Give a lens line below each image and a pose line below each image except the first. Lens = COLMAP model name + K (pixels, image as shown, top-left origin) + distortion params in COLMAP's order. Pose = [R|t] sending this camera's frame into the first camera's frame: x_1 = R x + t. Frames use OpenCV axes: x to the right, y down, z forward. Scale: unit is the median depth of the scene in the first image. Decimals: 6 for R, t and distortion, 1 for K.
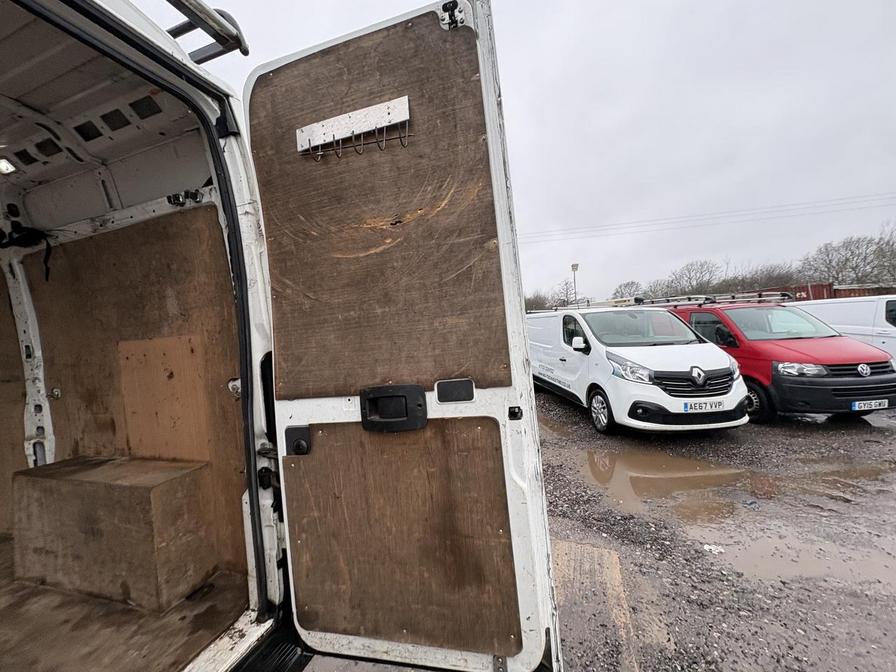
lens RADIAL K [[355.0, 0, 446.5], [0, 355.0, 337.1], [0, 0, 1]] dist [0.000933, -0.000981]
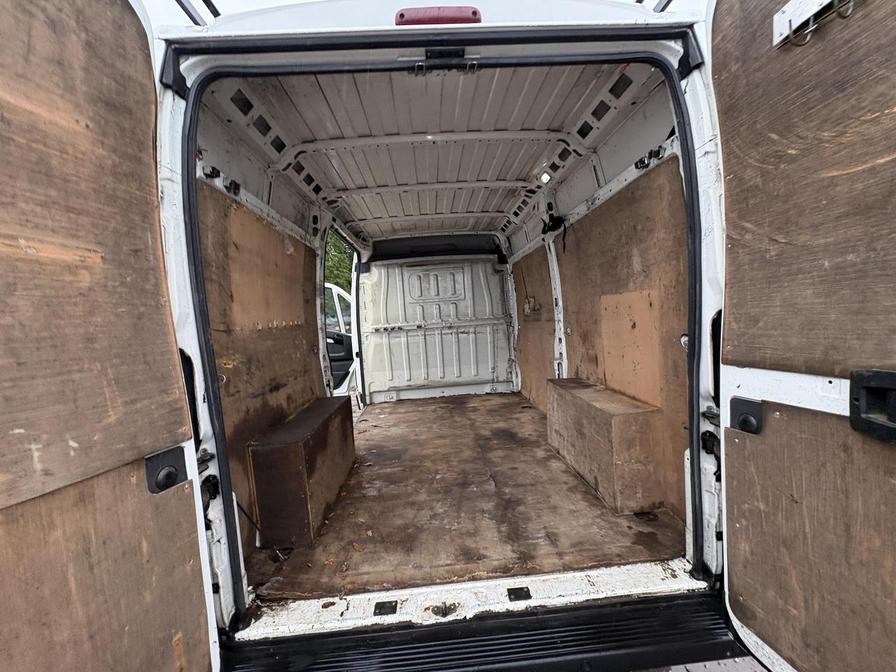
lens RADIAL K [[355.0, 0, 446.5], [0, 355.0, 337.1], [0, 0, 1]] dist [0.000933, -0.000981]
pose [[0.364741, 0.107016, -0.924939, 0.078324], [0.027948, 0.991667, 0.125757, -0.019549], [0.930689, -0.071719, 0.358711, 0.031754]]
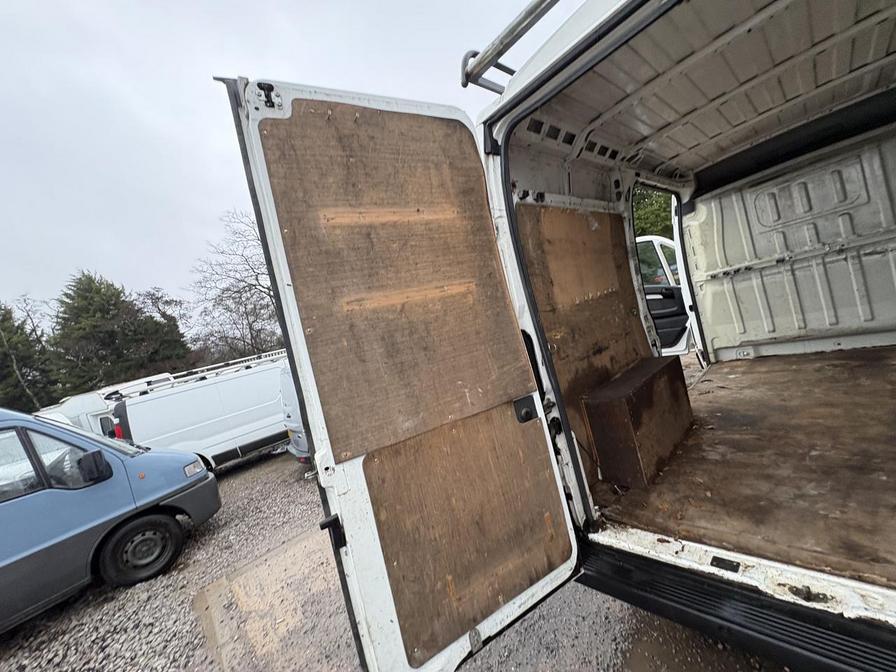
lens RADIAL K [[355.0, 0, 446.5], [0, 355.0, 337.1], [0, 0, 1]] dist [0.000933, -0.000981]
pose [[-0.458868, 0.217785, -0.861400, 0.267443], [0.272149, 0.957347, 0.097070, -0.074265], [0.845799, -0.189887, -0.498565, 0.134738]]
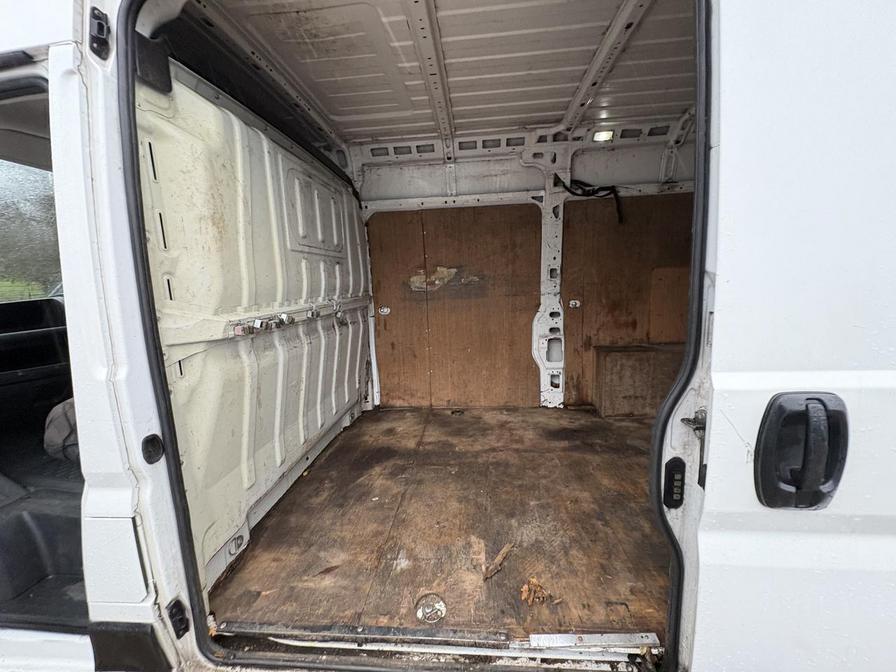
lens RADIAL K [[355.0, 0, 446.5], [0, 355.0, 337.1], [0, 0, 1]] dist [0.000933, -0.000981]
pose [[0.971439, 0.002578, 0.237275, -2.795744], [-0.033057, 0.991660, 0.124569, 0.190171], [-0.234975, -0.128854, 0.963423, -0.384317]]
